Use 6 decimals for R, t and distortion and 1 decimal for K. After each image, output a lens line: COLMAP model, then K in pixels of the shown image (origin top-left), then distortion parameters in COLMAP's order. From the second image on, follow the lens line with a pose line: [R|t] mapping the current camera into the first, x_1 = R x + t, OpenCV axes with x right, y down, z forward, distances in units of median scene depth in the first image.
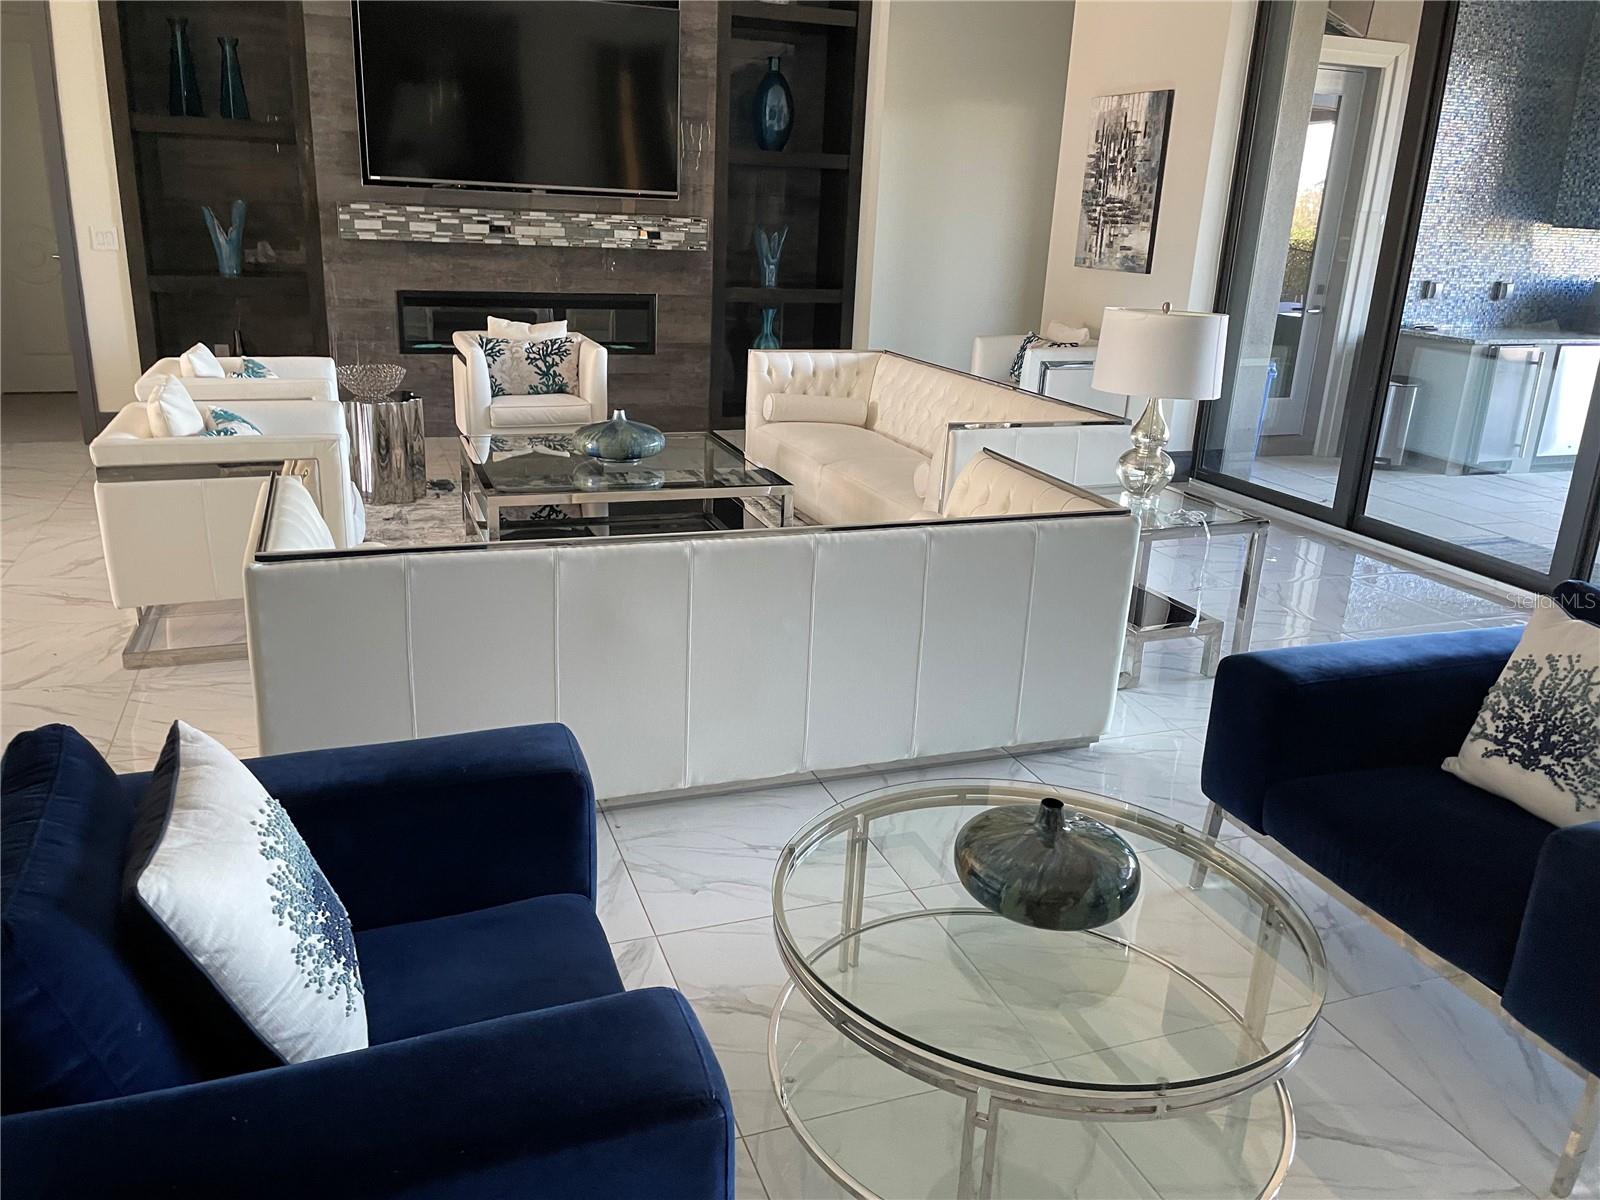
lens RADIAL K [[1225.6, 0, 806.3], [0, 1225.6, 568.6], [0, 0, 1]] dist [0.108359, -0.140351]
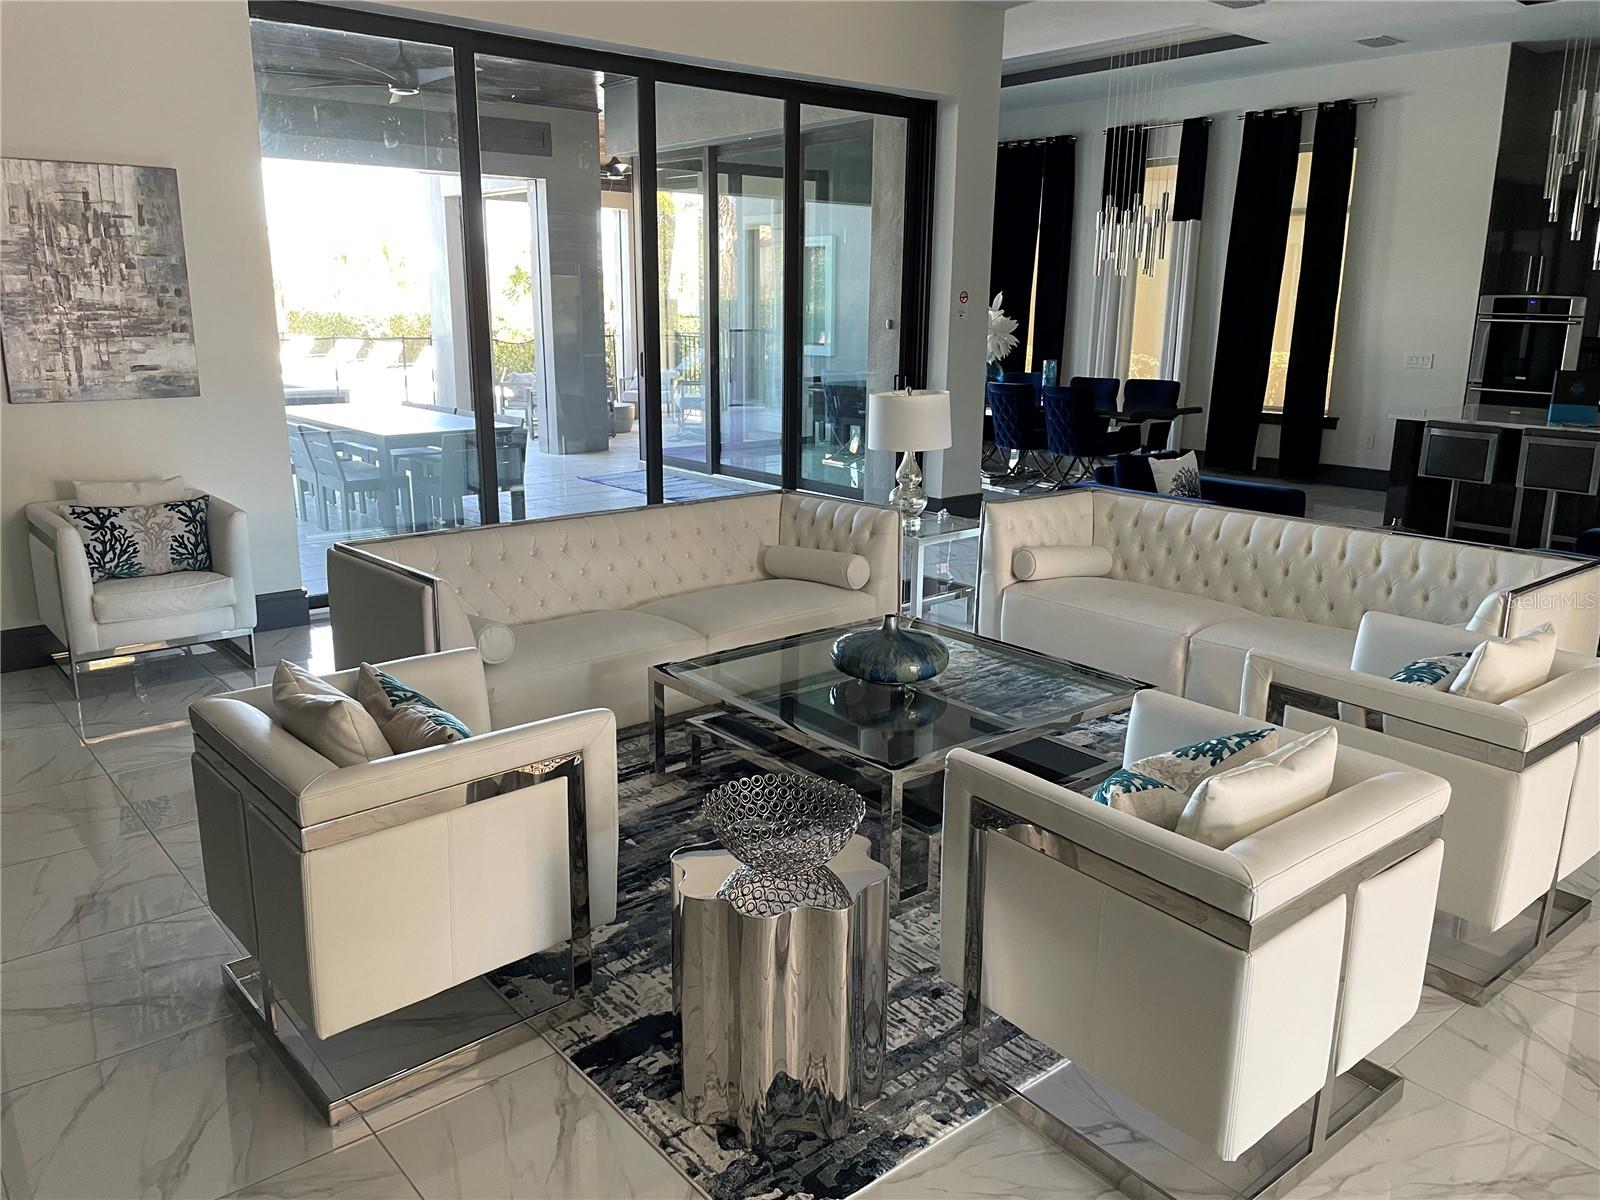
lens RADIAL K [[1225.6, 0, 806.3], [0, 1225.6, 568.6], [0, 0, 1]] dist [0.108359, -0.140351]
pose [[-0.334982, -0.247310, 0.909189, -0.661595], [0.251341, 0.906520, 0.339189, -0.341393], [-0.908083, 0.342139, -0.241509, 0.967852]]
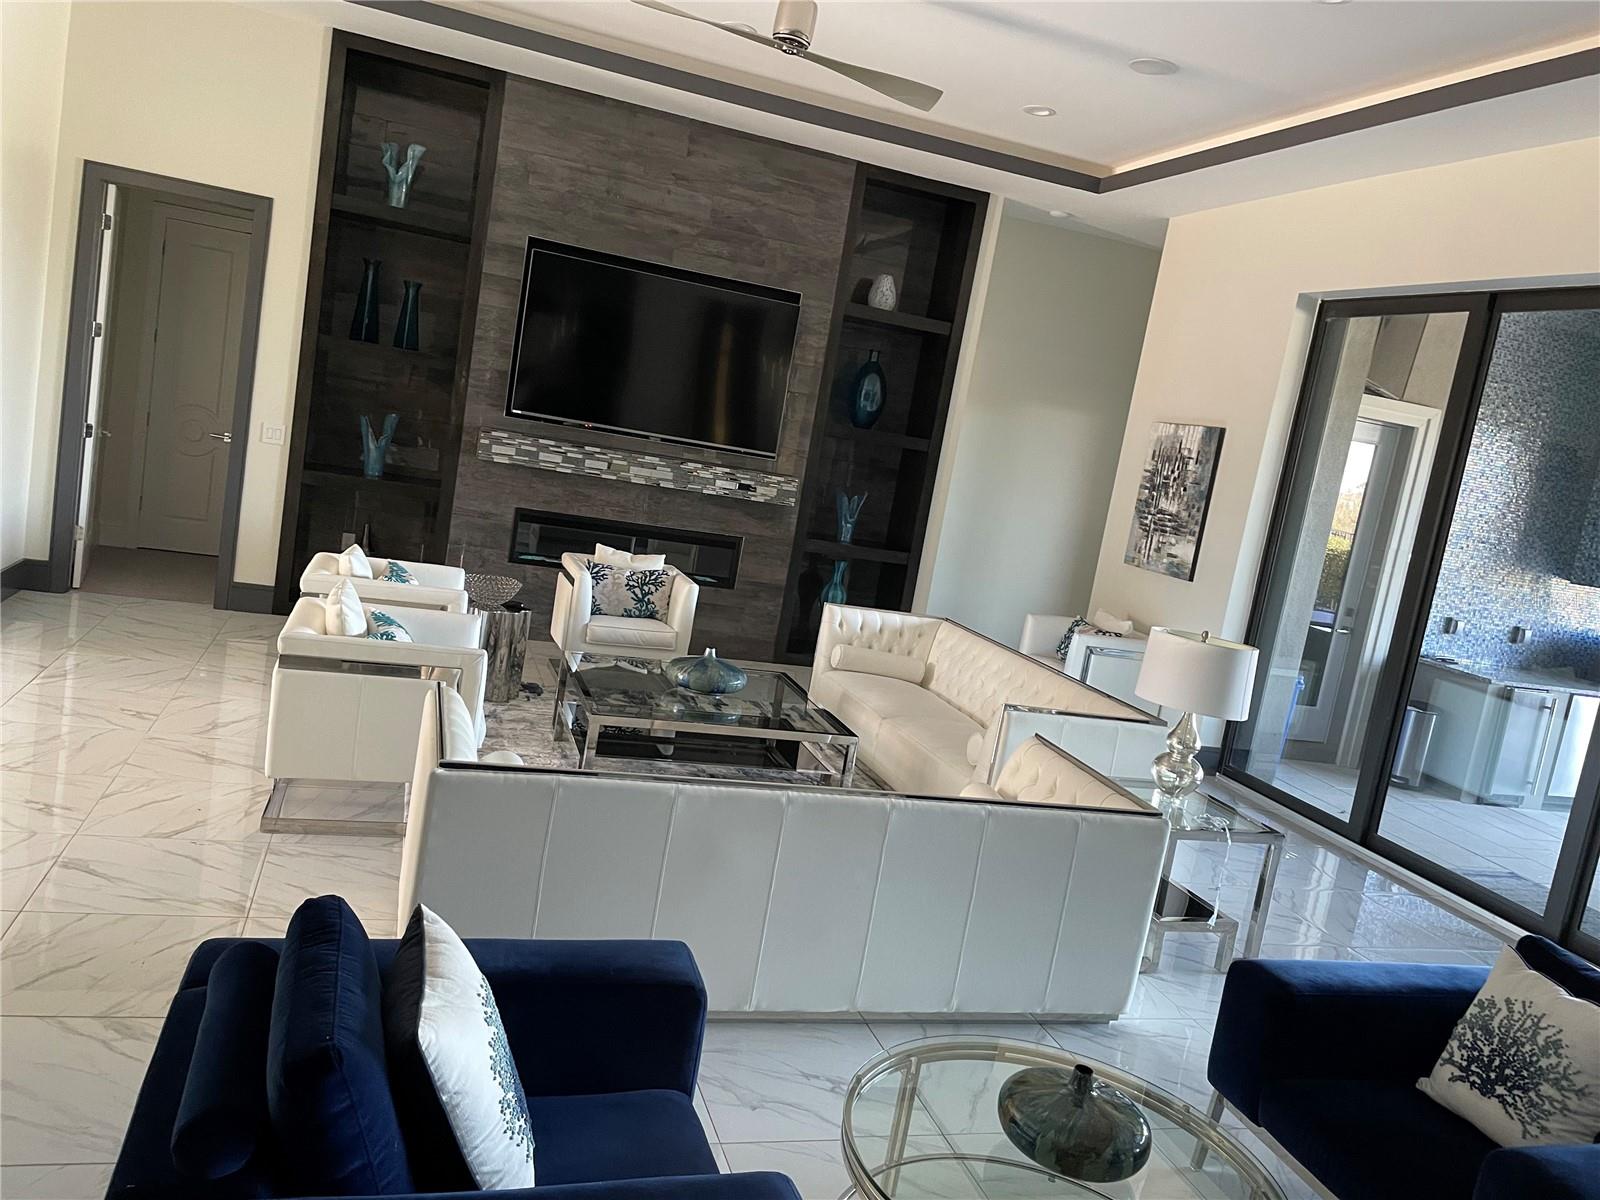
lens RADIAL K [[1225.6, 0, 806.3], [0, 1225.6, 568.6], [0, 0, 1]] dist [0.108359, -0.140351]
pose [[0.991236, 0.127749, -0.033643, -0.031016], [-0.131671, 0.976021, -0.173339, -0.014206], [0.010692, 0.176250, 0.984287, -0.098718]]
